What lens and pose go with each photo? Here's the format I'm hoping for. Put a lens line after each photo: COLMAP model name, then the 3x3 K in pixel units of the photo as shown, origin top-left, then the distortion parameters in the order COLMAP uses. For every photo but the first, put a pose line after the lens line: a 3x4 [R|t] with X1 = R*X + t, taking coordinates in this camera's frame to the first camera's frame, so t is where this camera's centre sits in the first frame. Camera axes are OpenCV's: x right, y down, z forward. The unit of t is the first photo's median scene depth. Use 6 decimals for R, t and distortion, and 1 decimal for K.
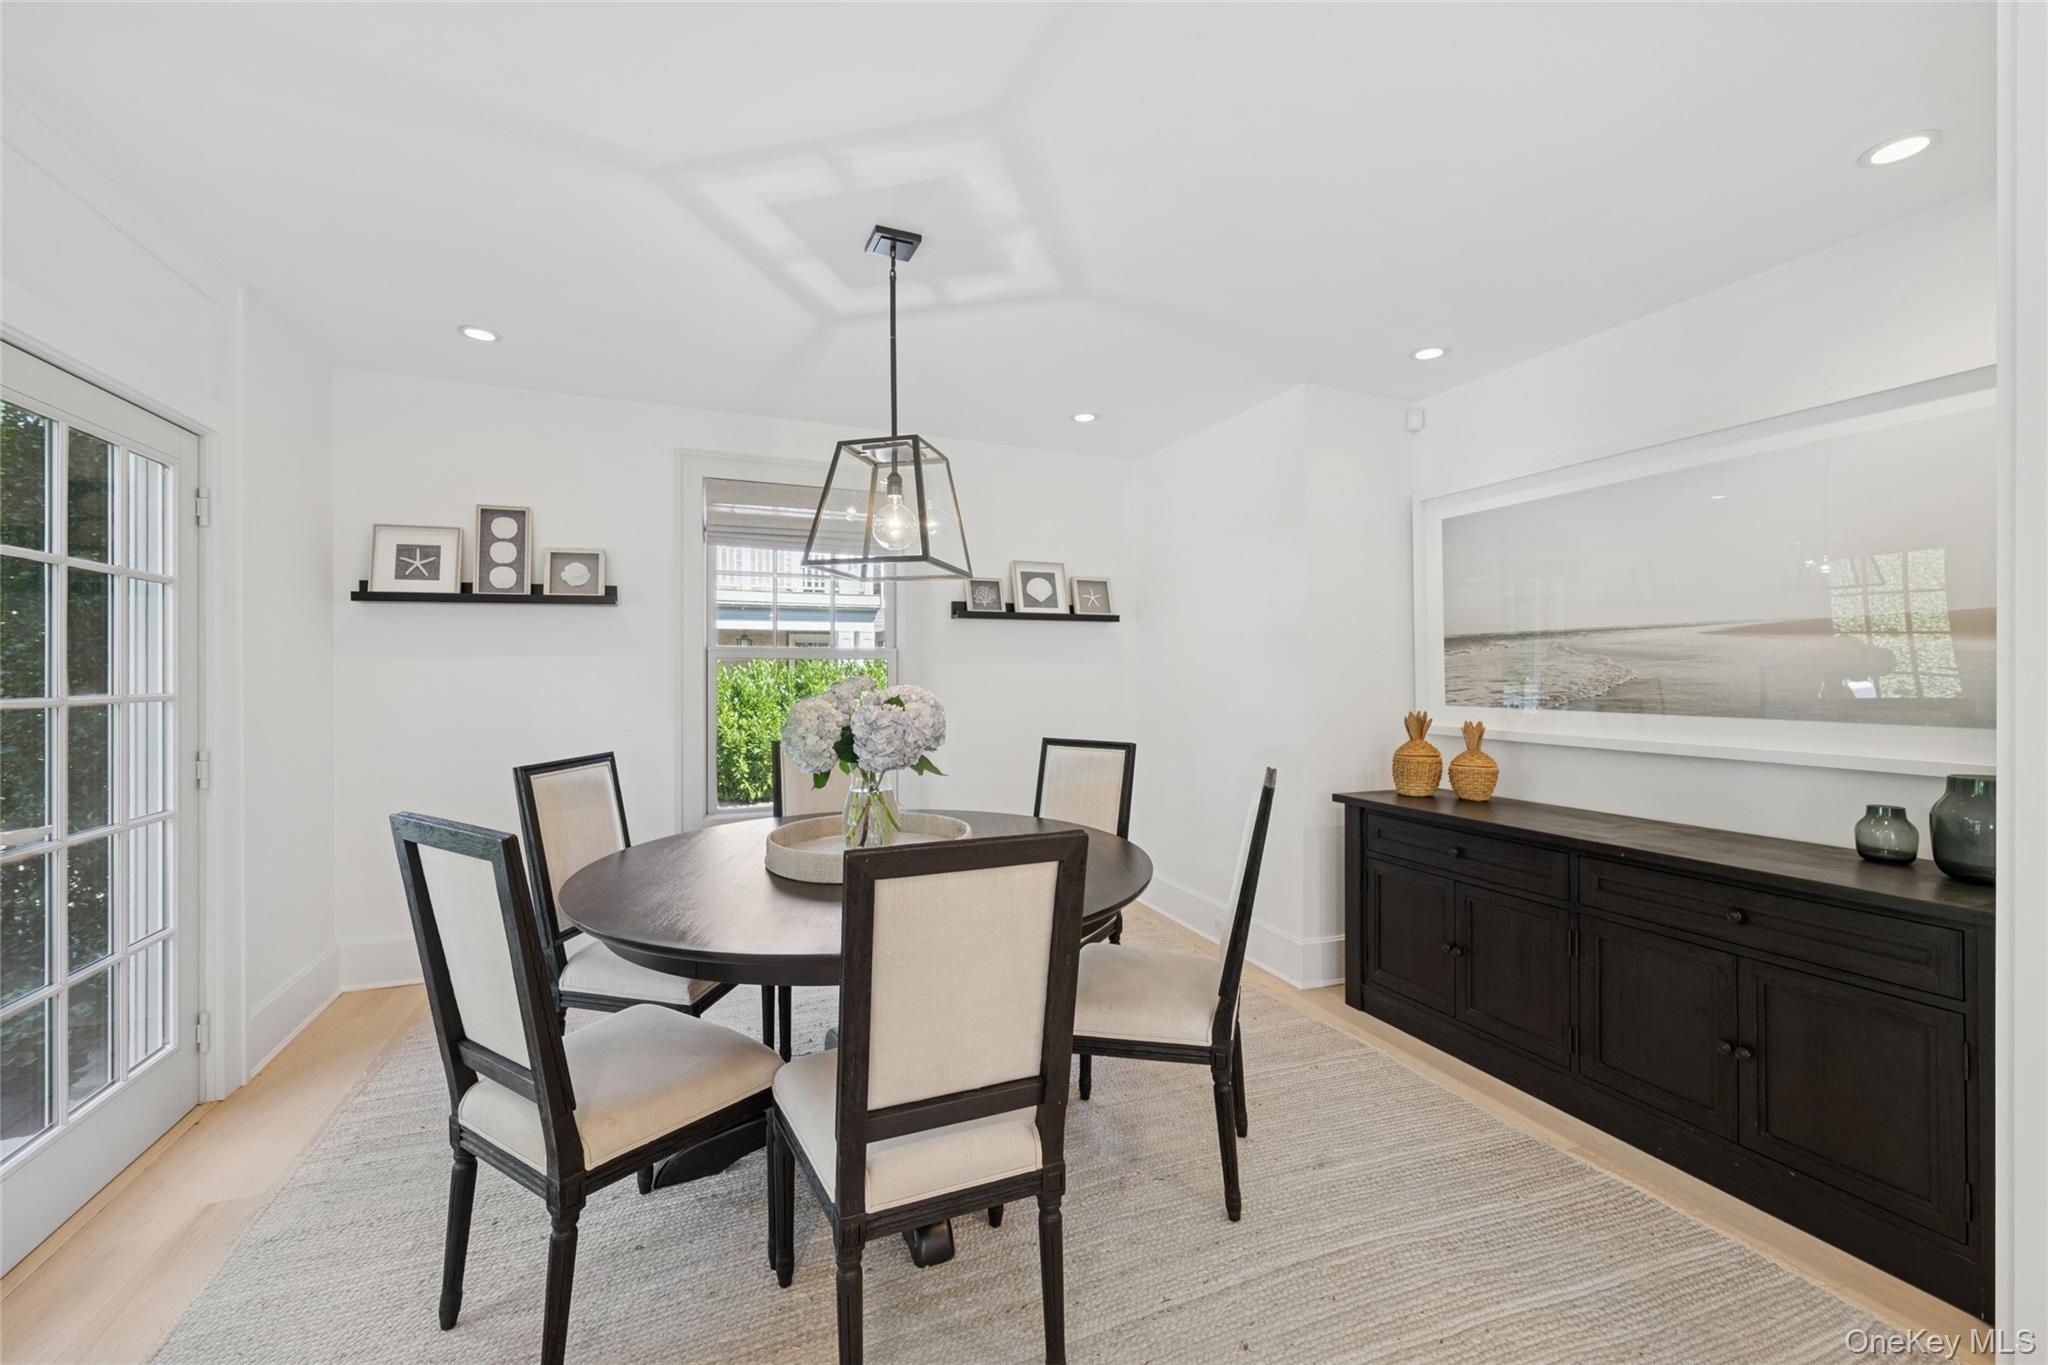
lens RADIAL K [[812.3, 0, 1020.1], [0, 812.3, 679.4], [0, 0, 1]] dist [0.000257, 0.000132]
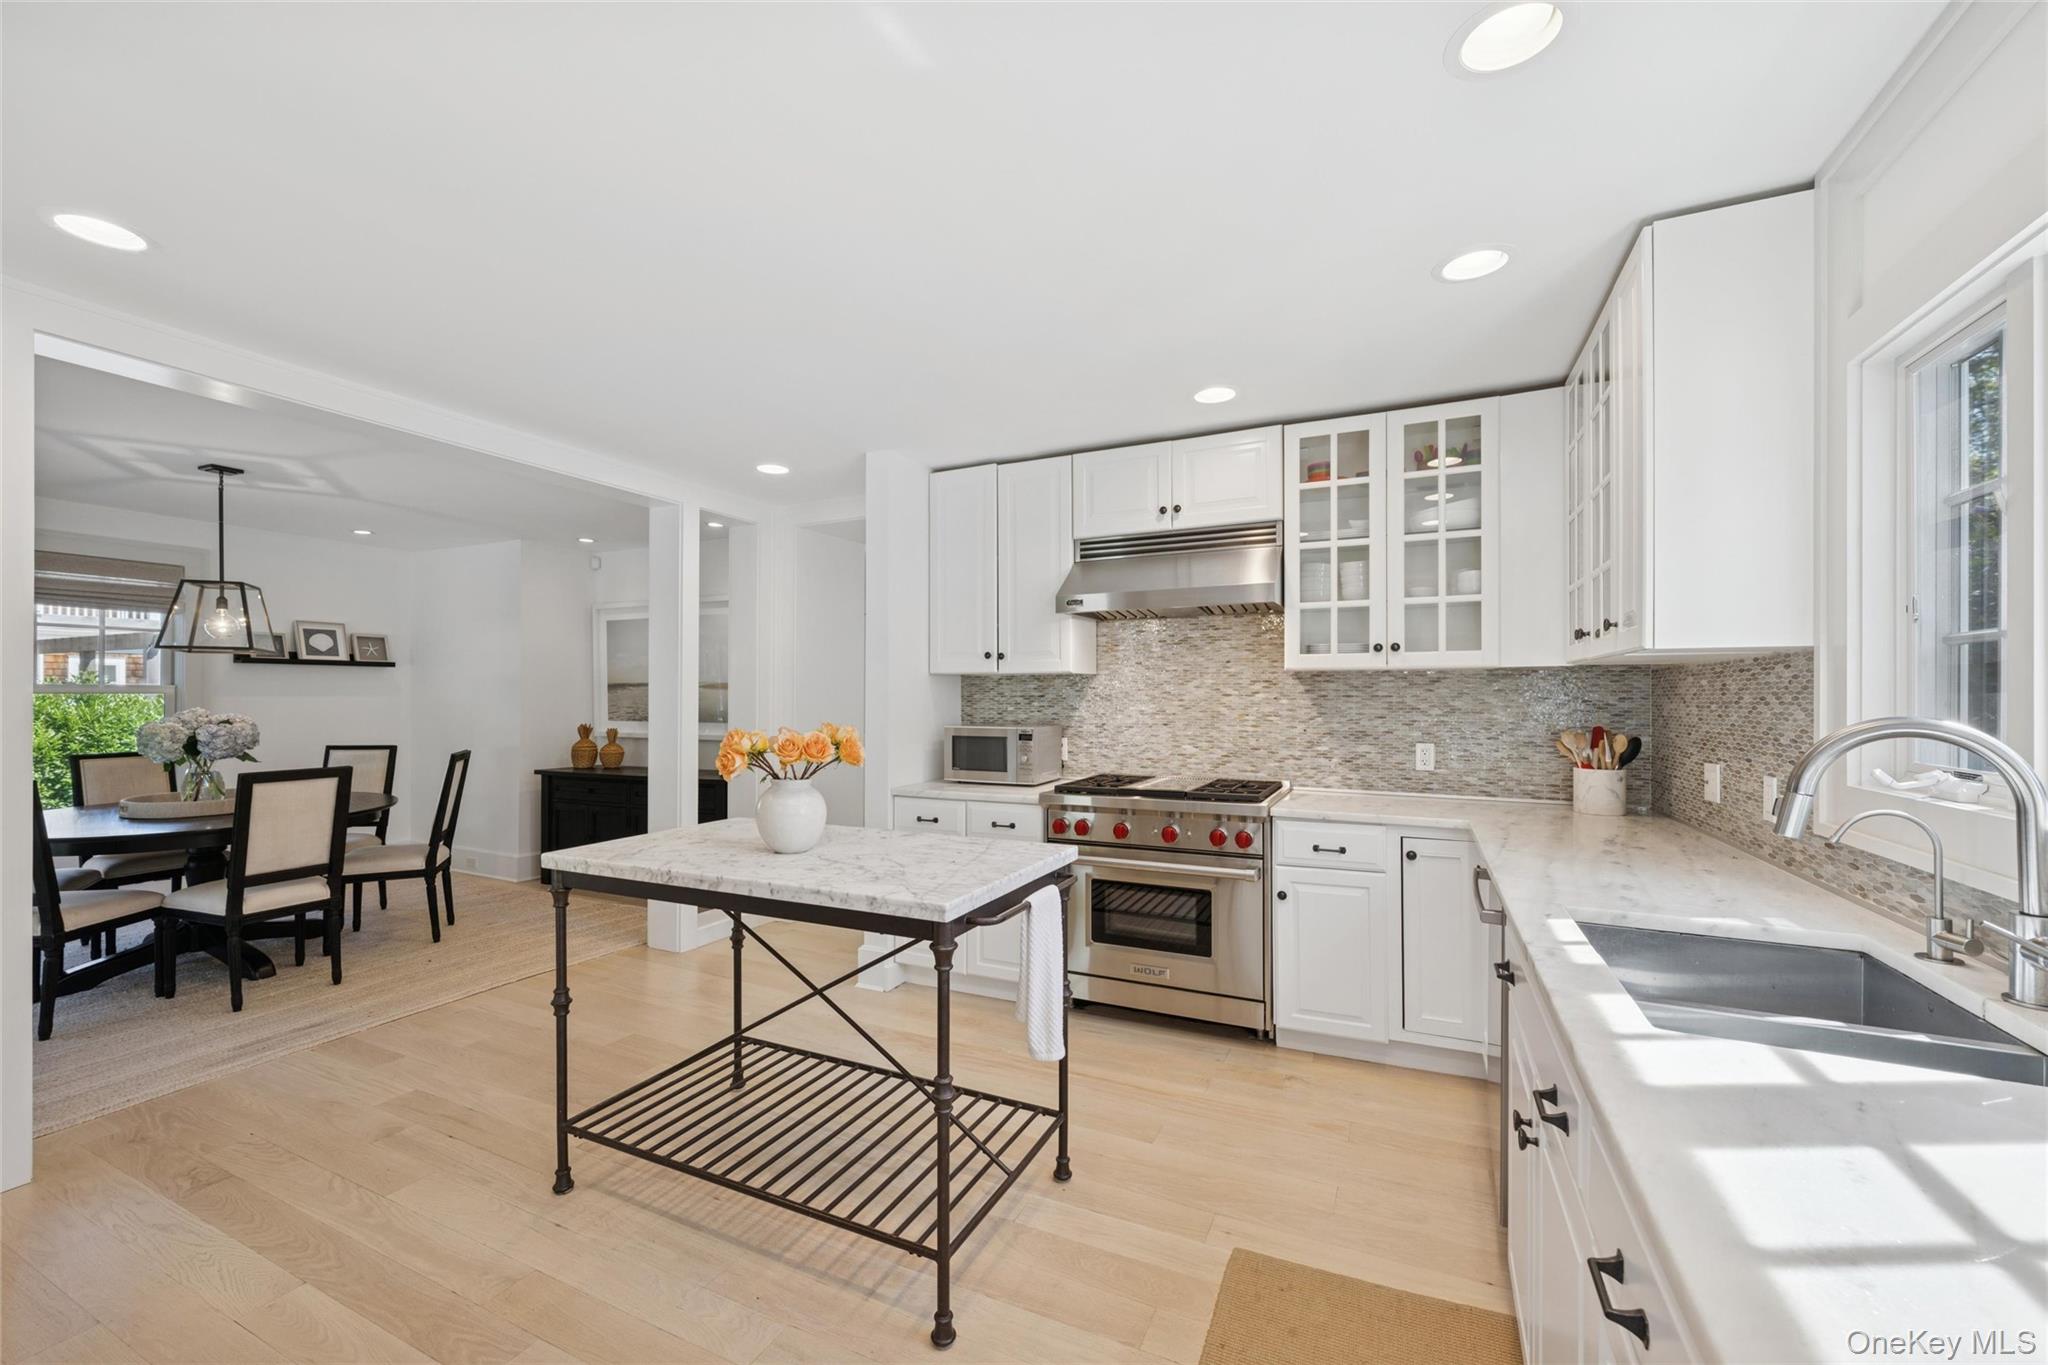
lens RADIAL K [[818.0, 0, 1019.6], [0, 818.0, 693.3], [0, 0, 1]] dist [0.000010, -0.000416]
pose [[0.738482, 0.002573, 0.674269, -0.053585], [0.004863, 0.999946, -0.009142, -0.009963], [-0.674256, 0.010030, 0.738429, -1.192499]]
